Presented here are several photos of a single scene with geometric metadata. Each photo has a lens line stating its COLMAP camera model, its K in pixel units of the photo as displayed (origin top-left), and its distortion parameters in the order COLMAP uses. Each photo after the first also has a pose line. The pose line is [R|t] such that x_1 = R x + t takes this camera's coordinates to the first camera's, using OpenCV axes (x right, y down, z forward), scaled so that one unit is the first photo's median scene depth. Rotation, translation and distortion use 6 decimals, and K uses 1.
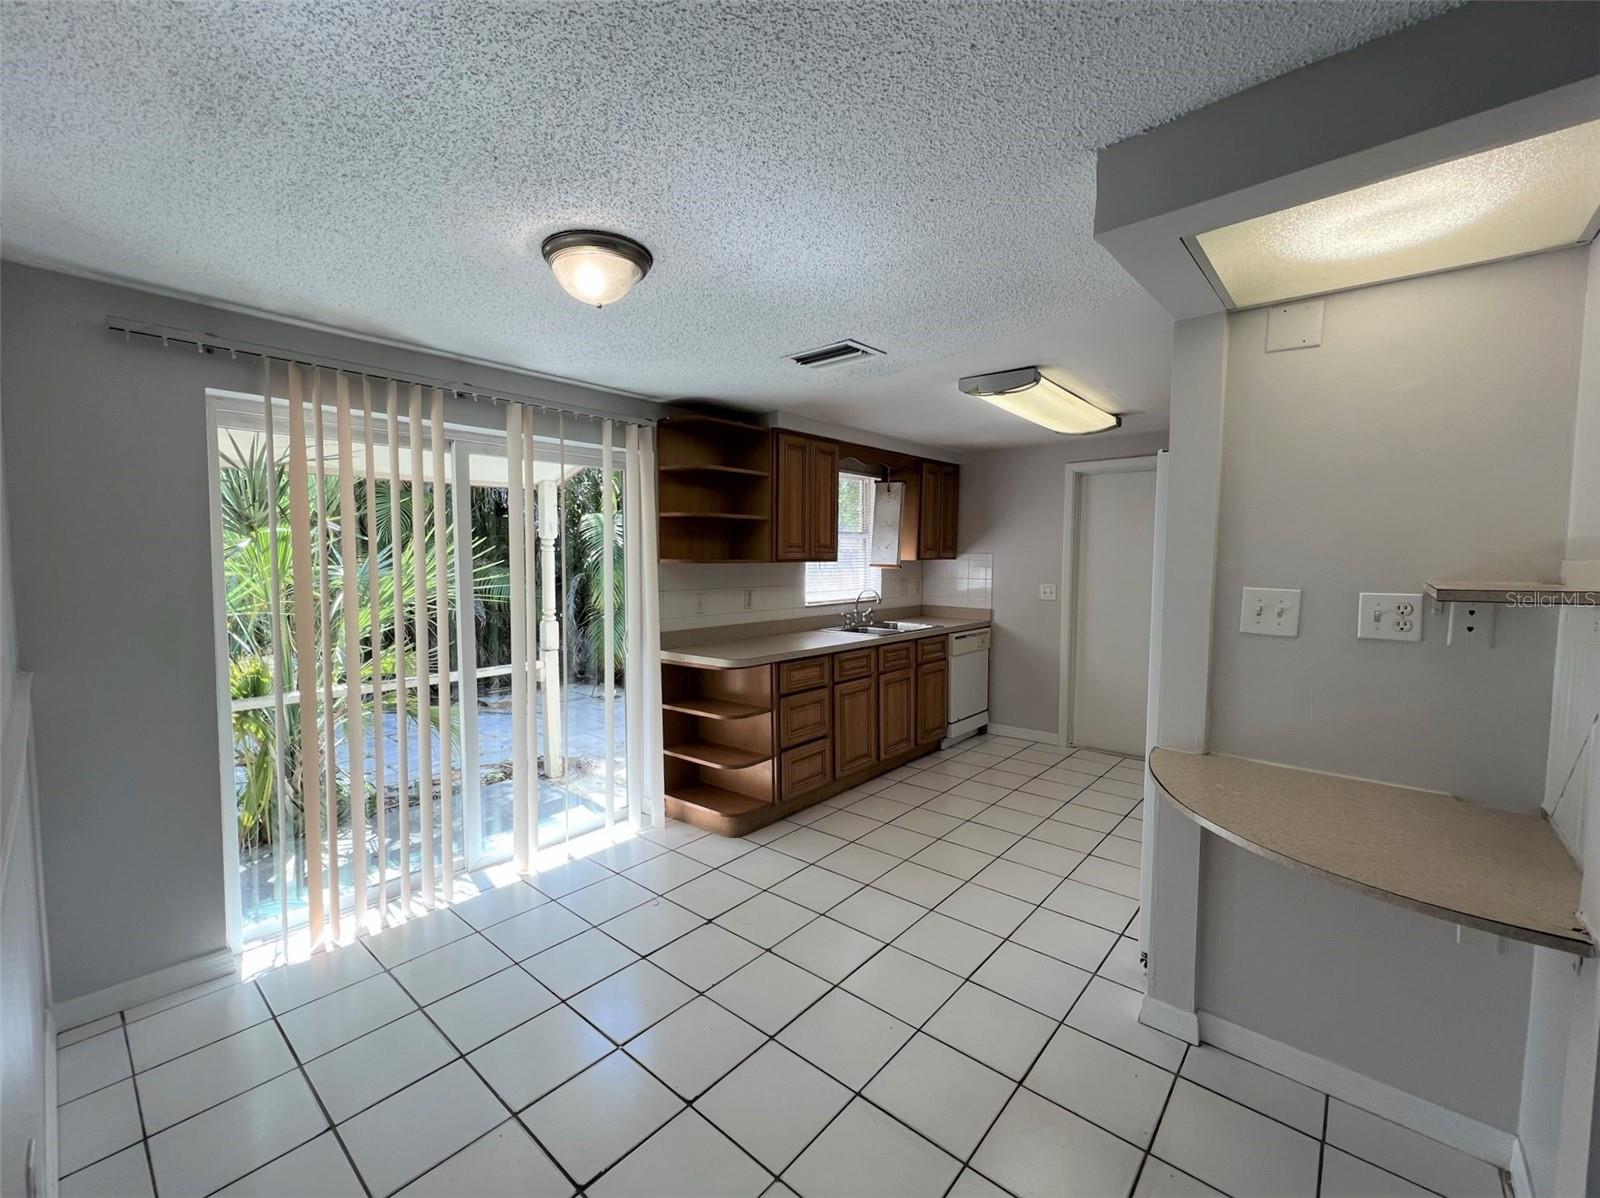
lens RADIAL K [[667.9, 0, 795.7], [0, 667.9, 596.7], [0, 0, 1]] dist [-0.002242, 0.000631]
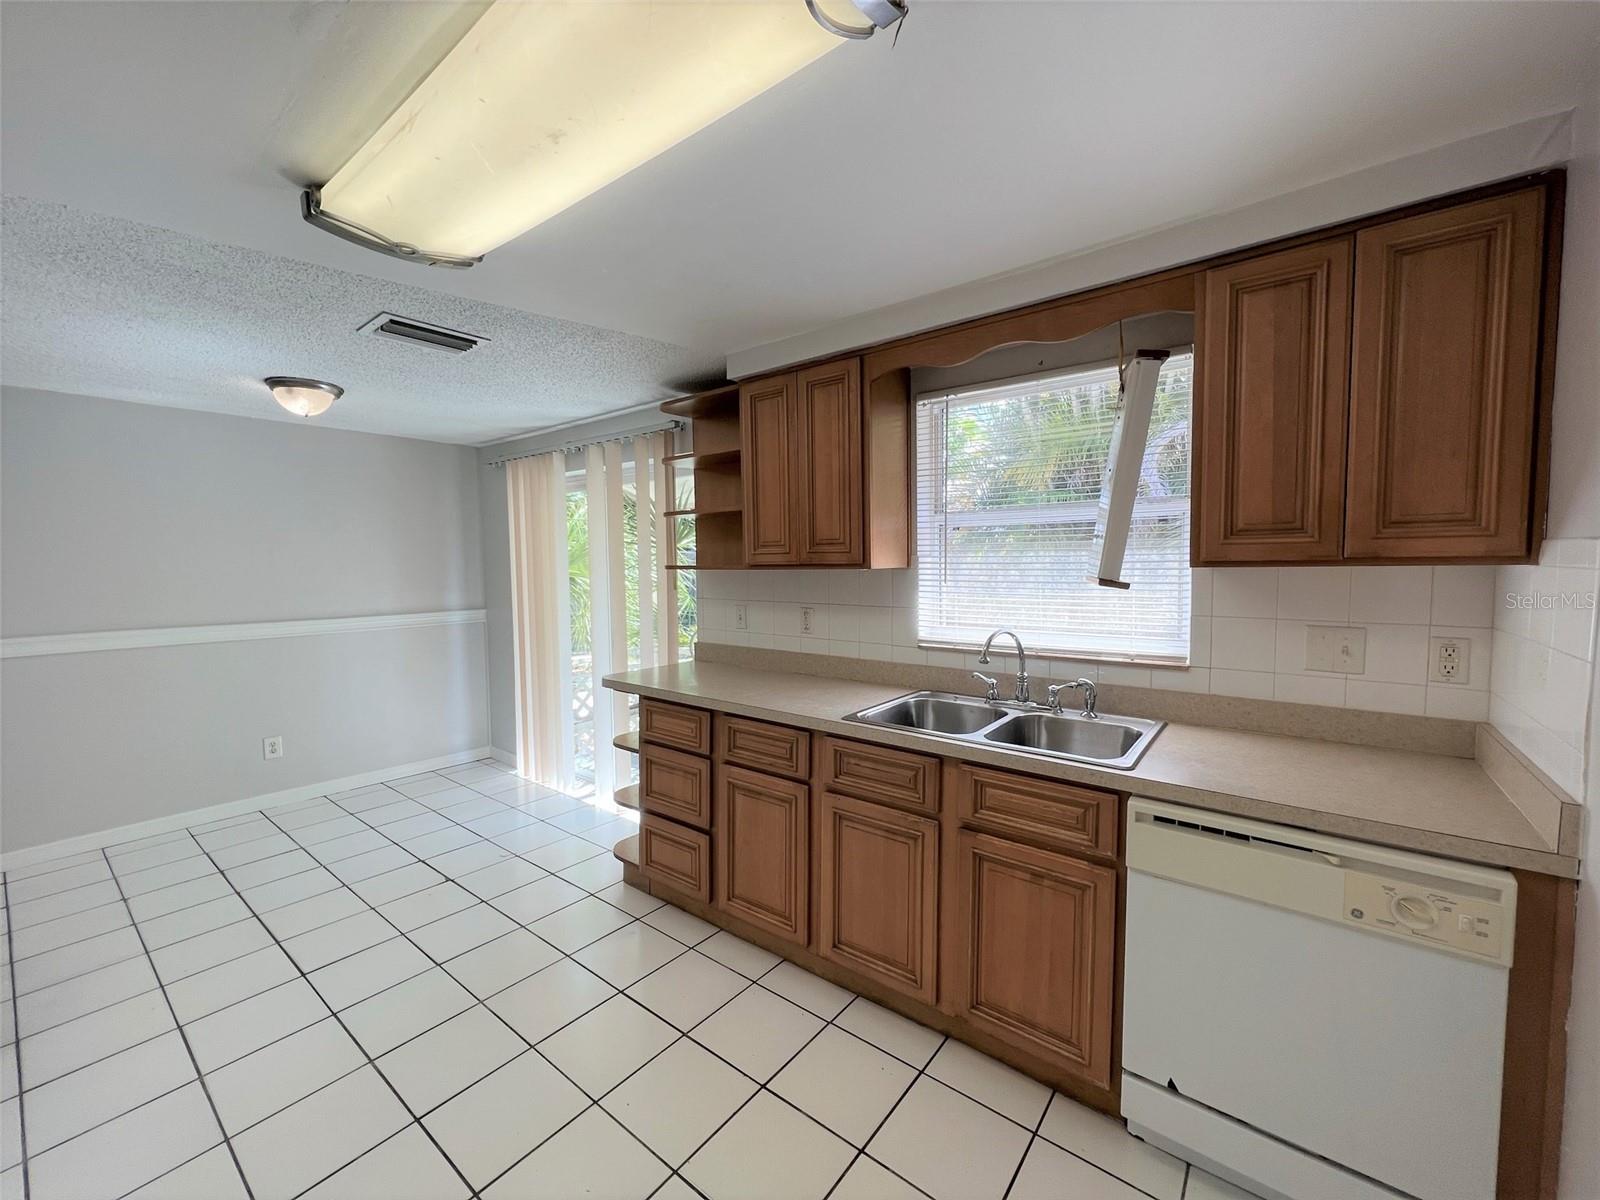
lens RADIAL K [[637.9, 0, 800.0], [0, 637.9, 600.0], [0, 0, 1]] dist [-0.003463, 0.000841]
pose [[0.053857, 0.063793, -0.996509, 0.655297], [-0.052002, 0.996782, 0.061000, -0.063417], [0.997194, 0.048535, 0.057001, 1.026058]]
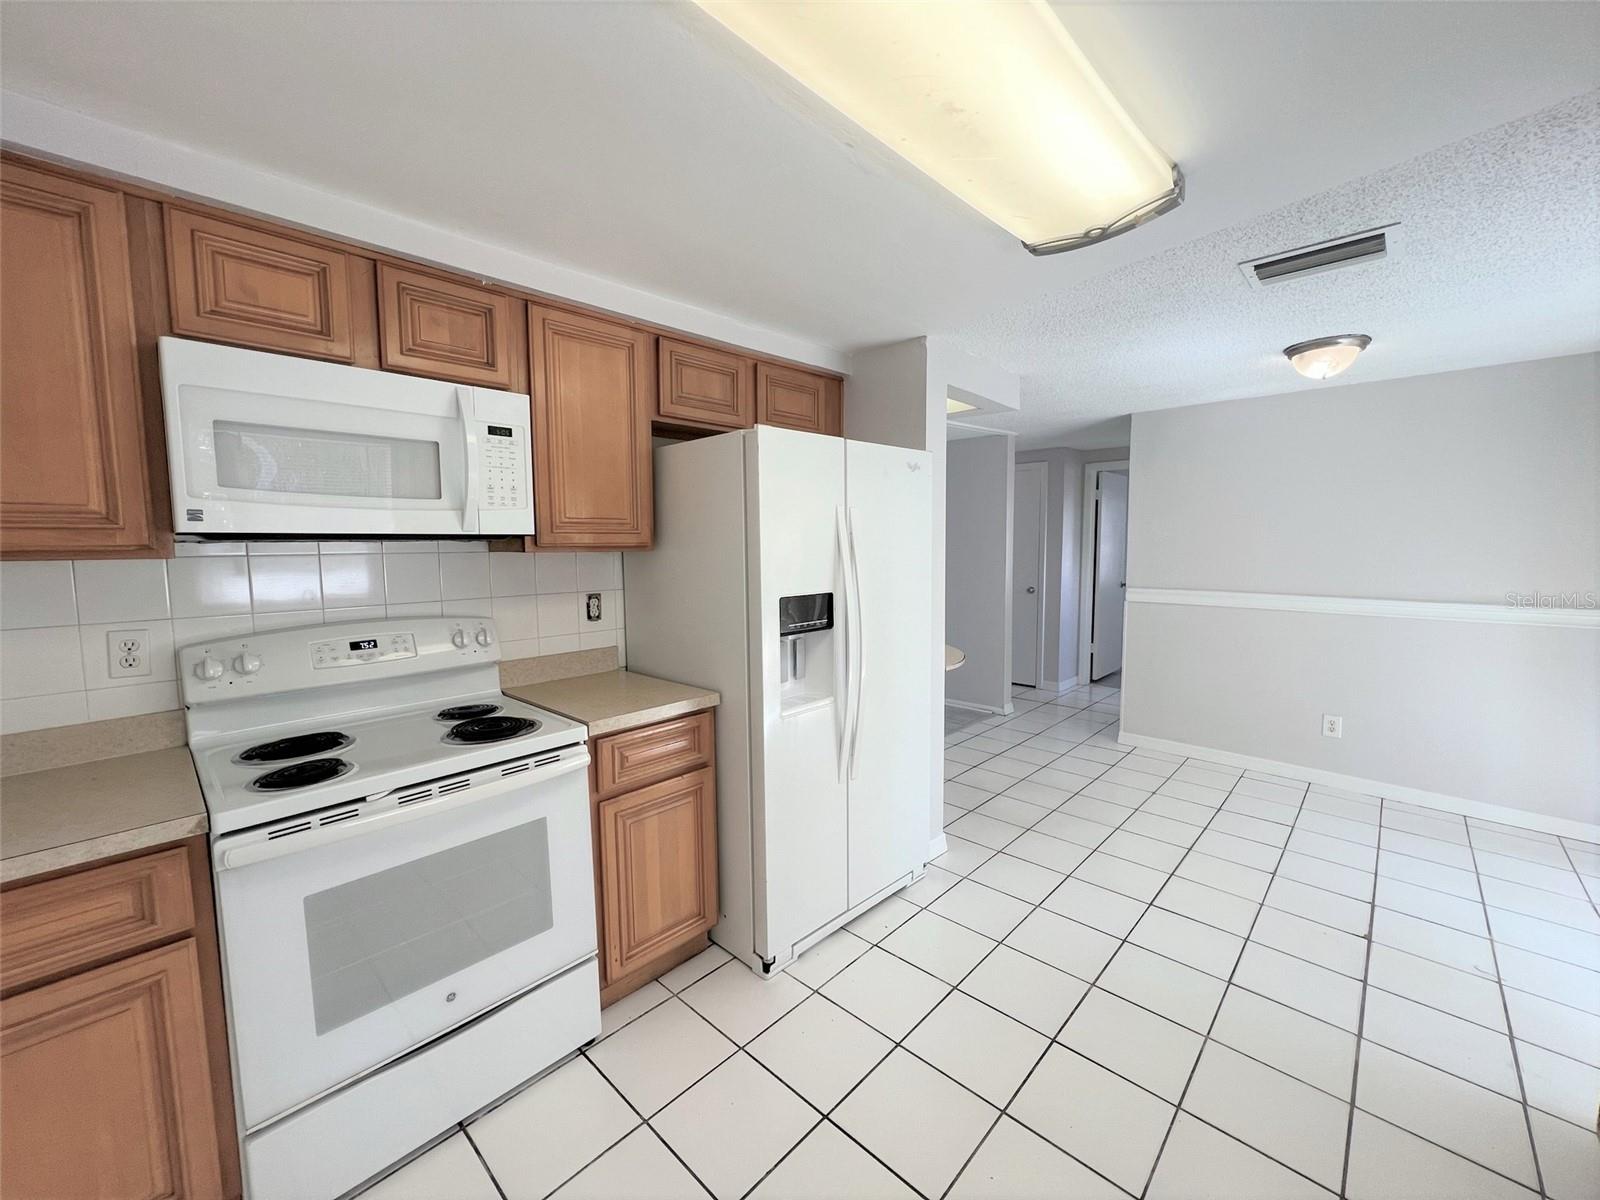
lens RADIAL K [[638.2, 0, 797.0], [0, 638.2, 596.8], [0, 0, 1]] dist [-0.000462, 0.000377]
pose [[-0.998775, 0.002480, 0.049429, 0.410830], [0.009559, 0.989604, 0.143498, -0.072152], [-0.048559, 0.143795, -0.988415, 1.236797]]
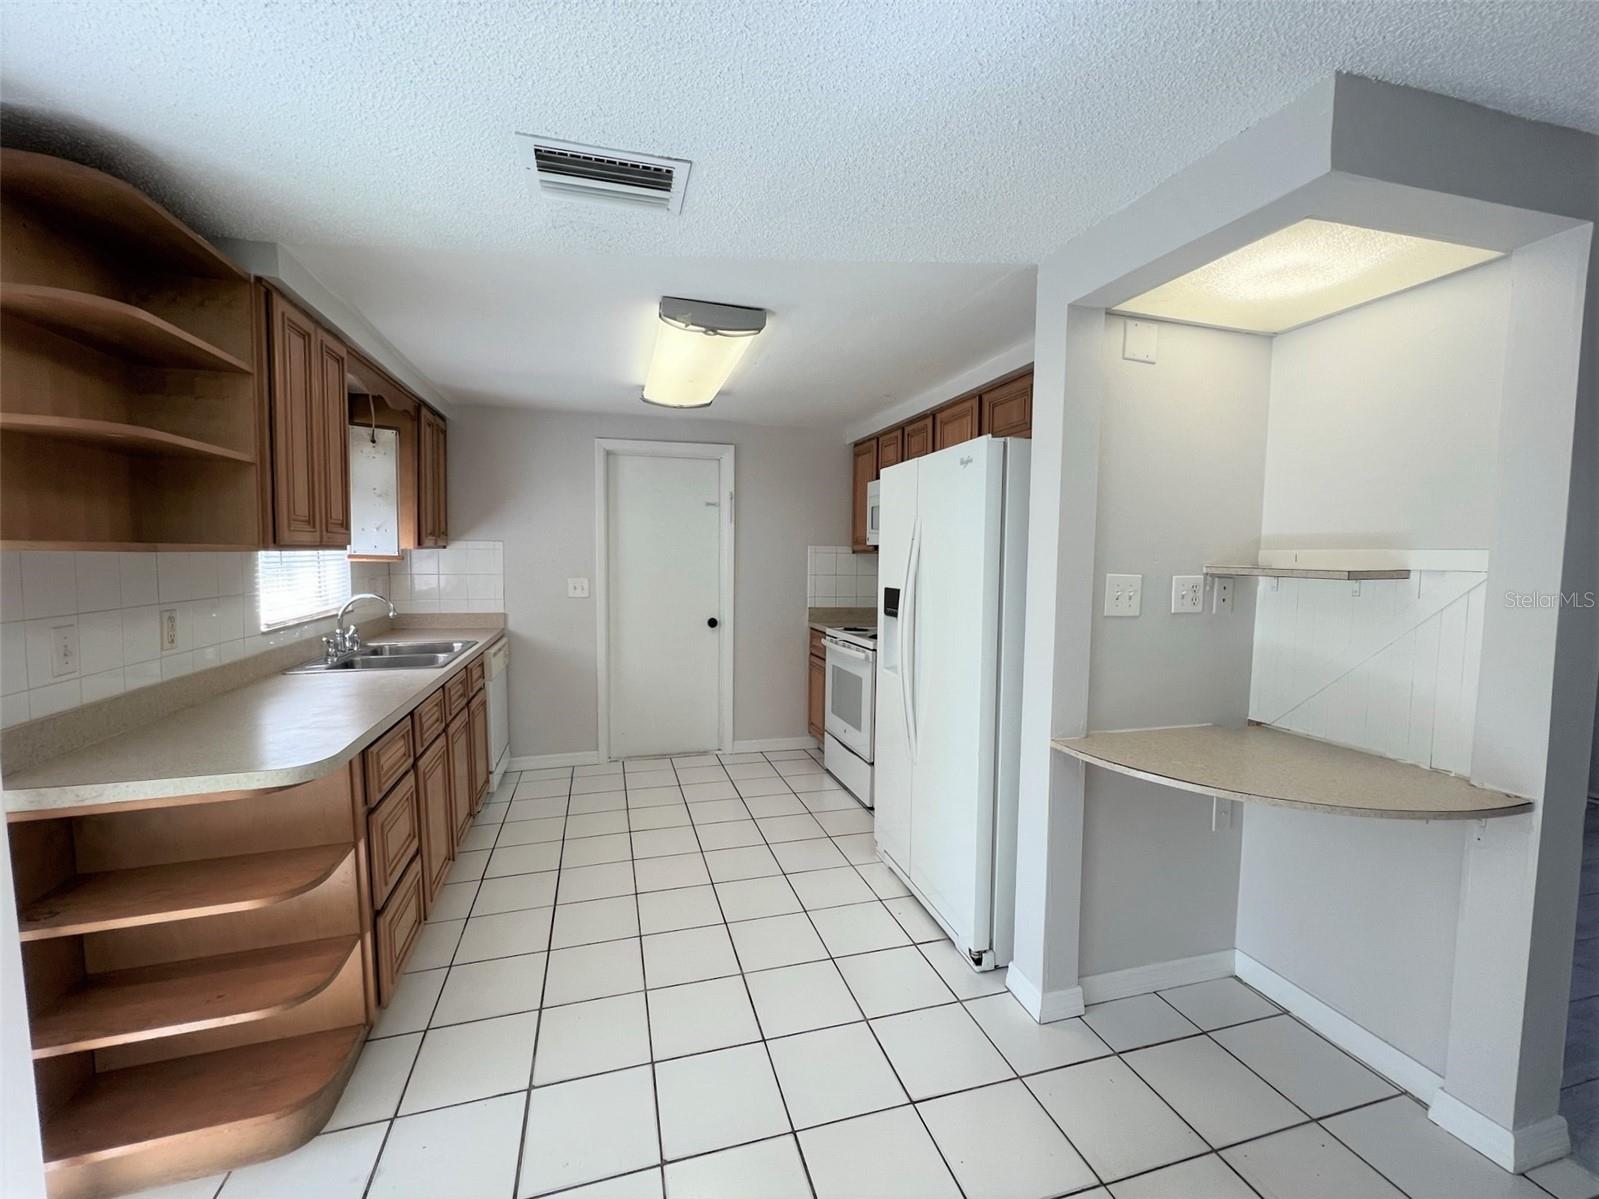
lens RADIAL K [[667.5, 0, 795.2], [0, 667.5, 597.2], [0, 0, 1]] dist [-0.002242, 0.000631]
pose [[0.539988, -0.052903, 0.840009, -0.242632], [0.042871, 0.998456, 0.035323, -0.017421], [-0.840580, 0.016938, 0.541422, 0.401693]]
